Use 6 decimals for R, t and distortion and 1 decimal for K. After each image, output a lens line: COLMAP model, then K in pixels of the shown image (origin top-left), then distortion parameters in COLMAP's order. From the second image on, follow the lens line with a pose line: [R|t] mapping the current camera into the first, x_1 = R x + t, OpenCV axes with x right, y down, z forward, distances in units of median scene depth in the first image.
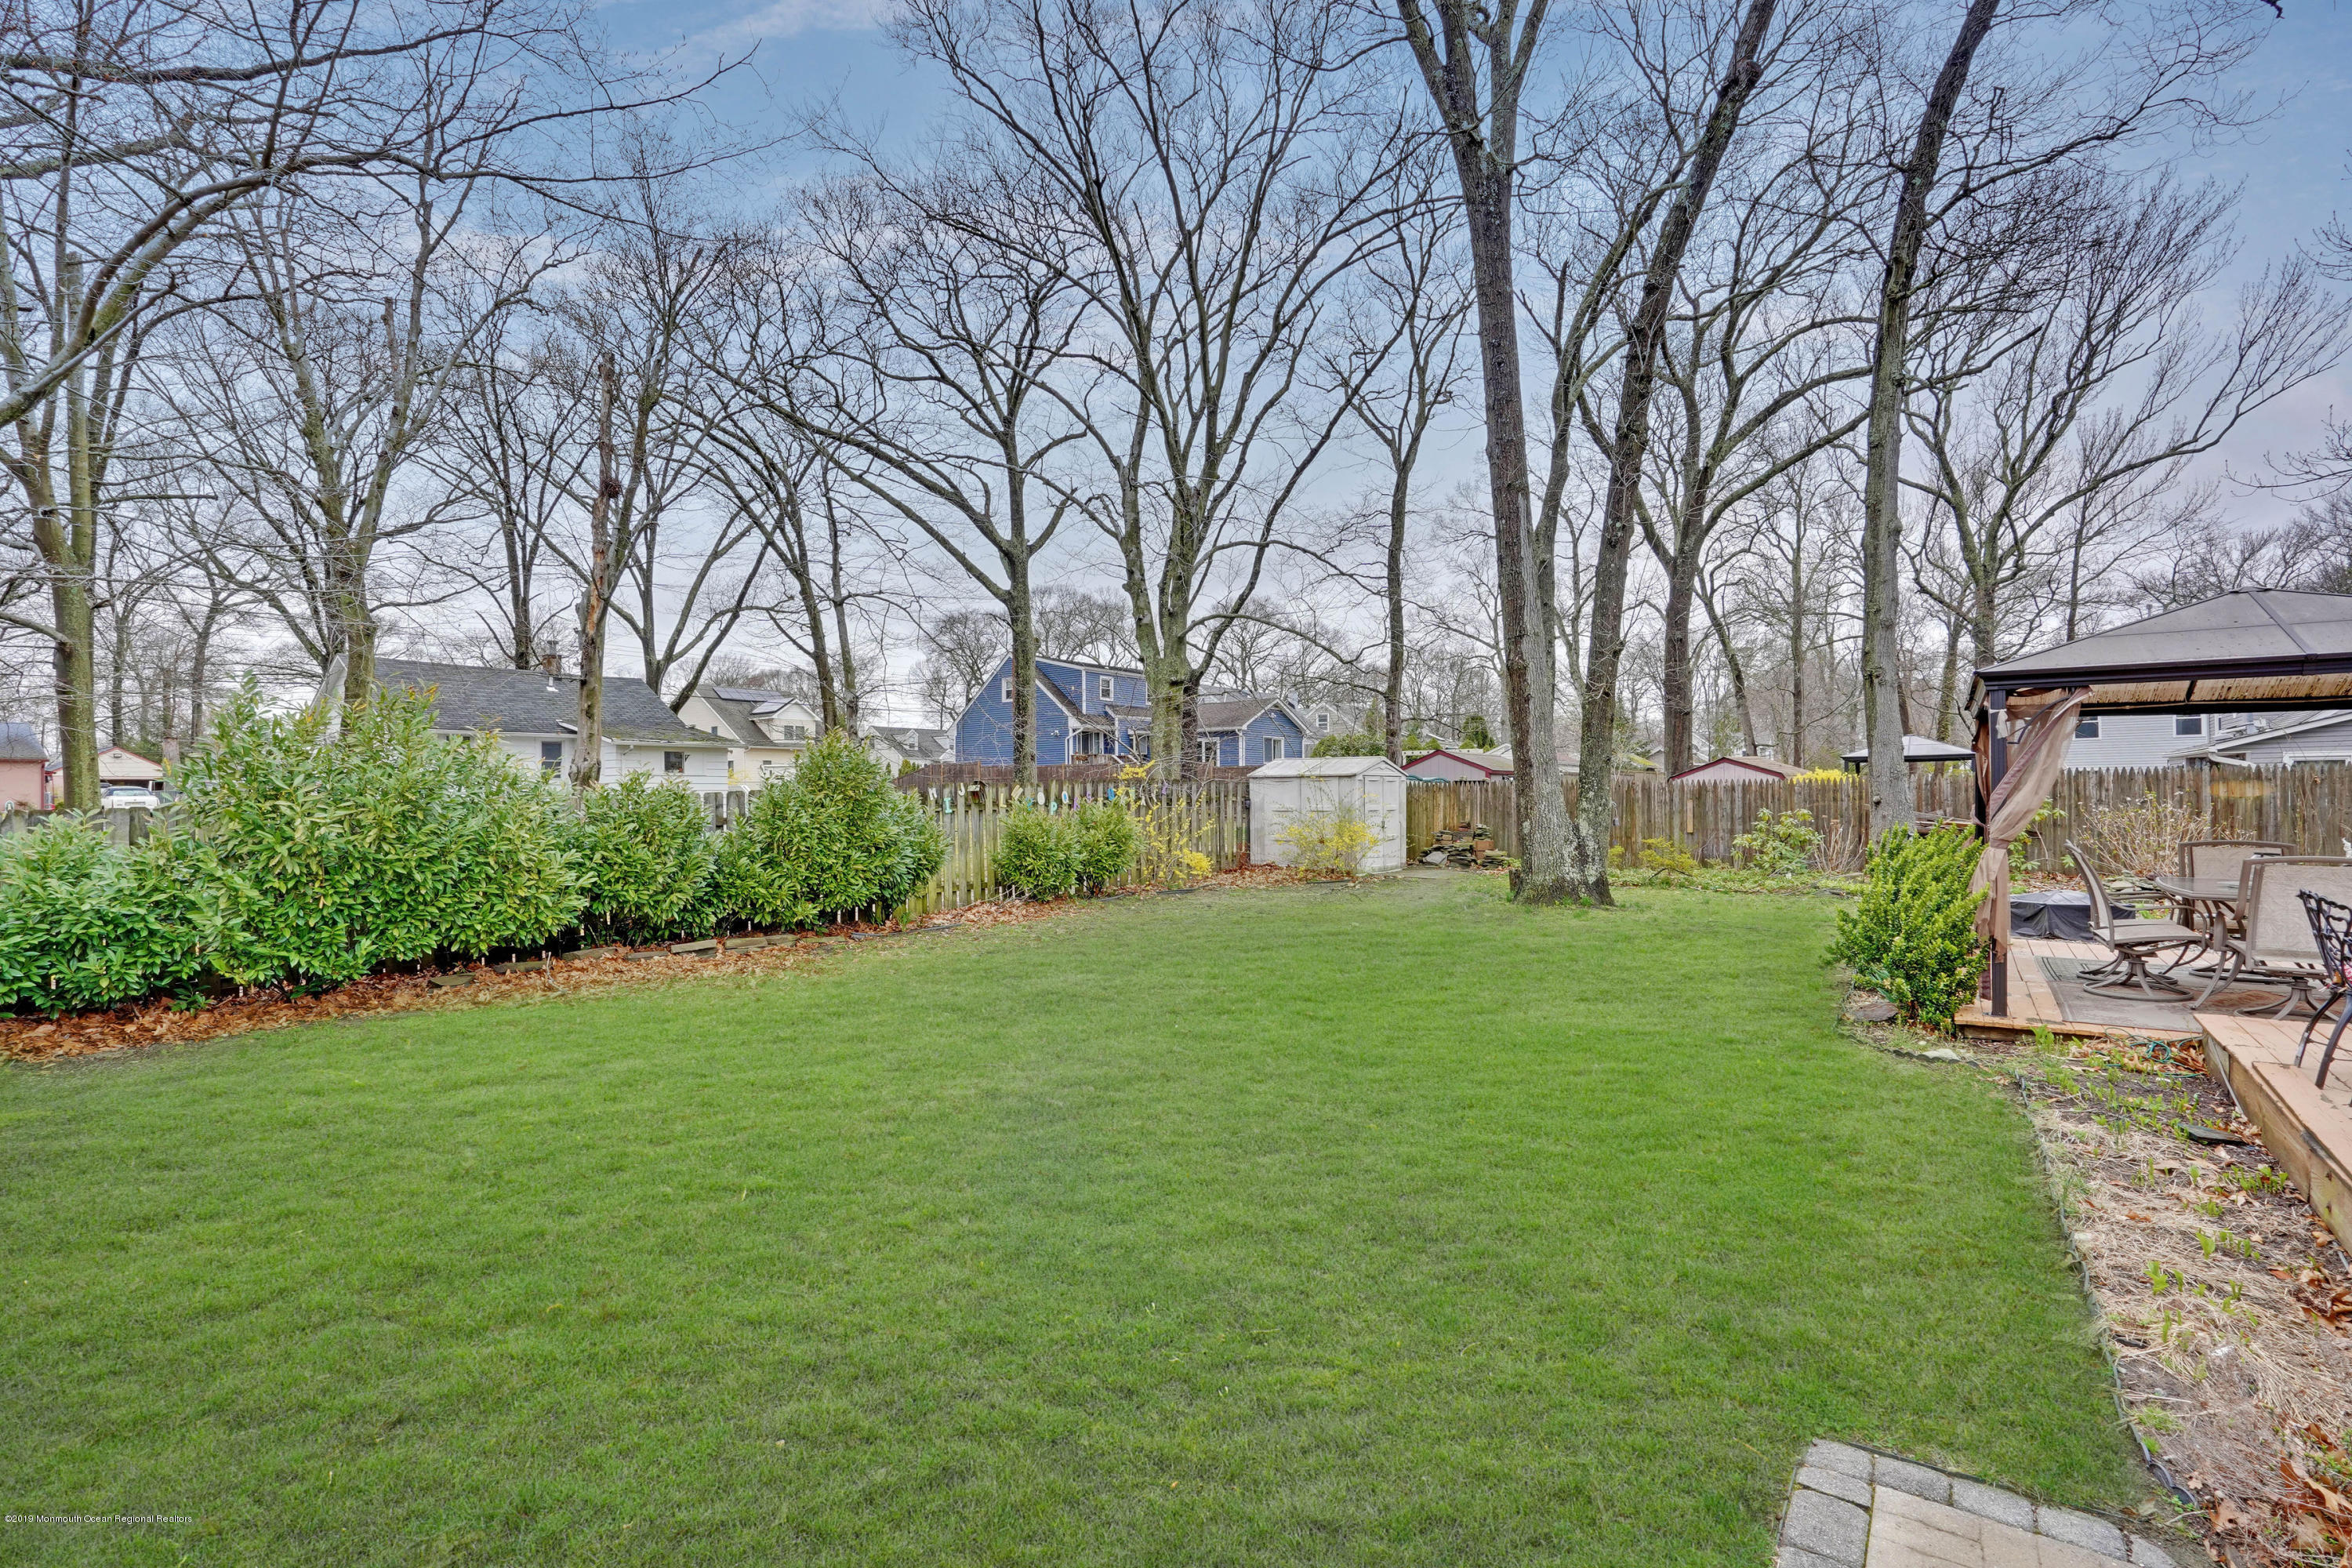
lens RADIAL K [[1098.7, 0, 1177.1], [0, 1098.7, 790.5], [0, 0, 1]] dist [-0.040992, 0.013051]
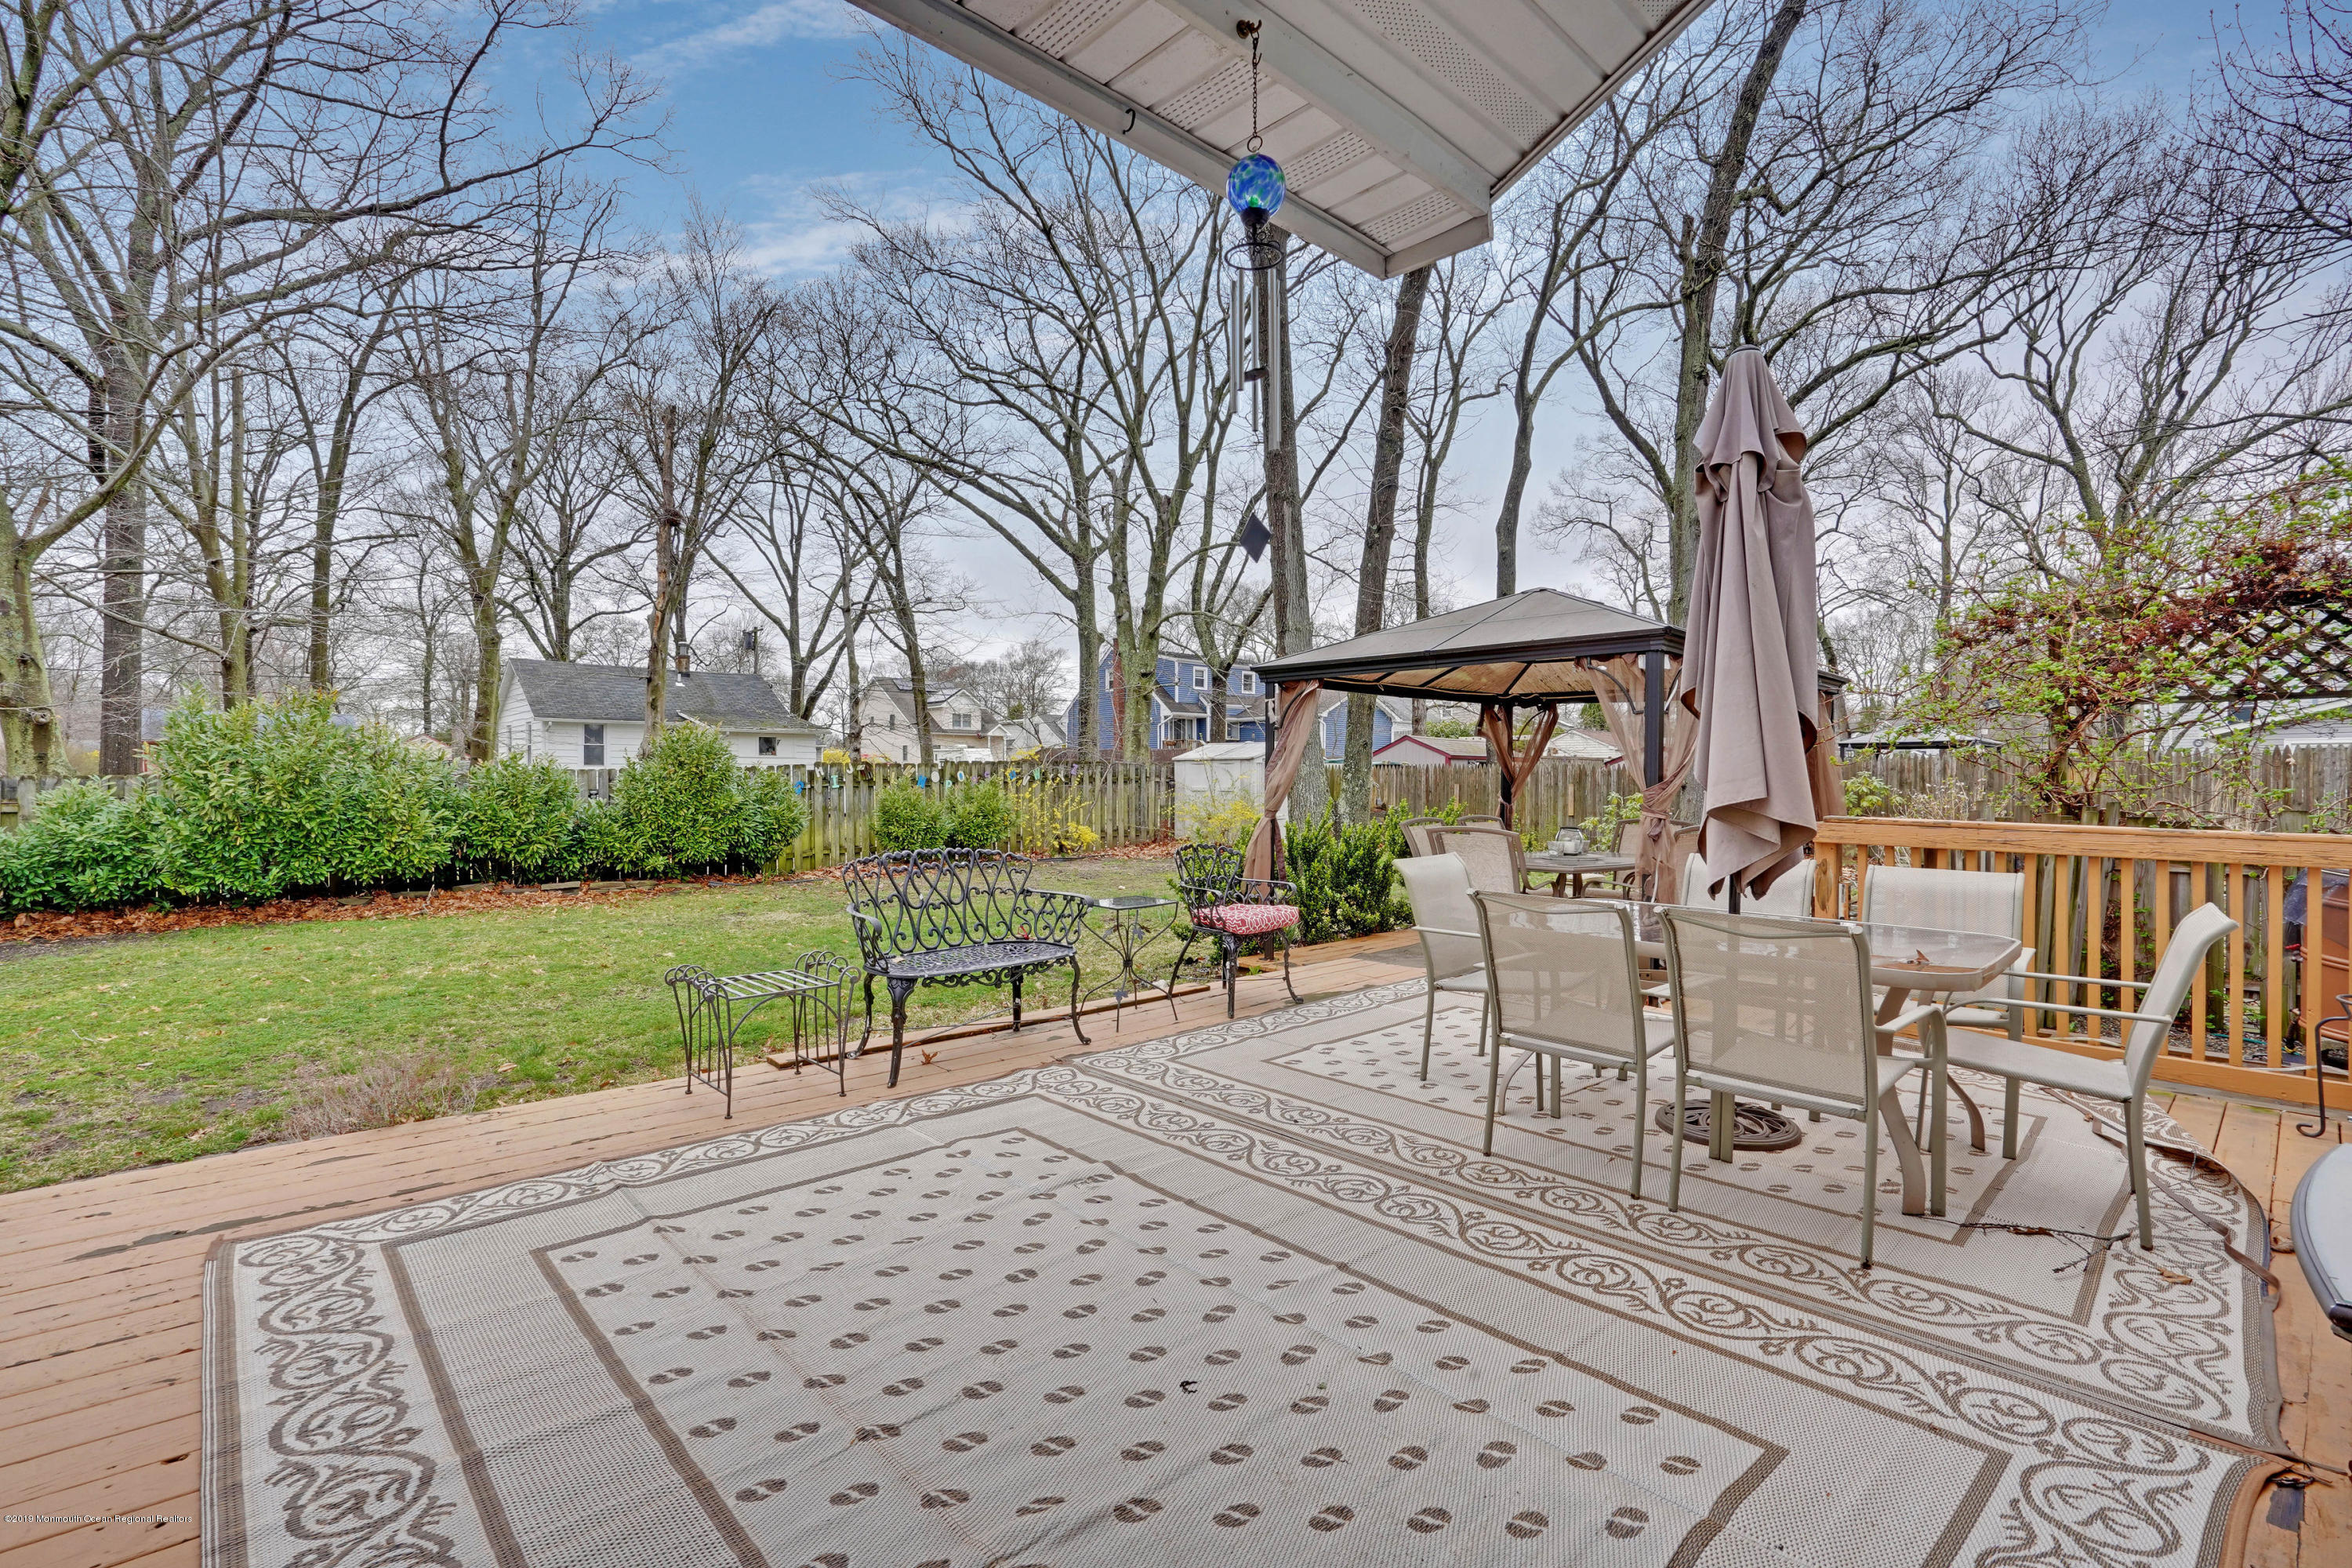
lens RADIAL K [[1098.7, 0, 1245.8], [0, 1098.7, 775.8], [0, 0, 1]] dist [-0.040992, 0.013051]
pose [[0.983339, 0.006834, -0.181651, 0.423081], [-0.006975, 0.999976, -0.000138, 0.003612], [0.181645, 0.001402, 0.983363, -0.091923]]
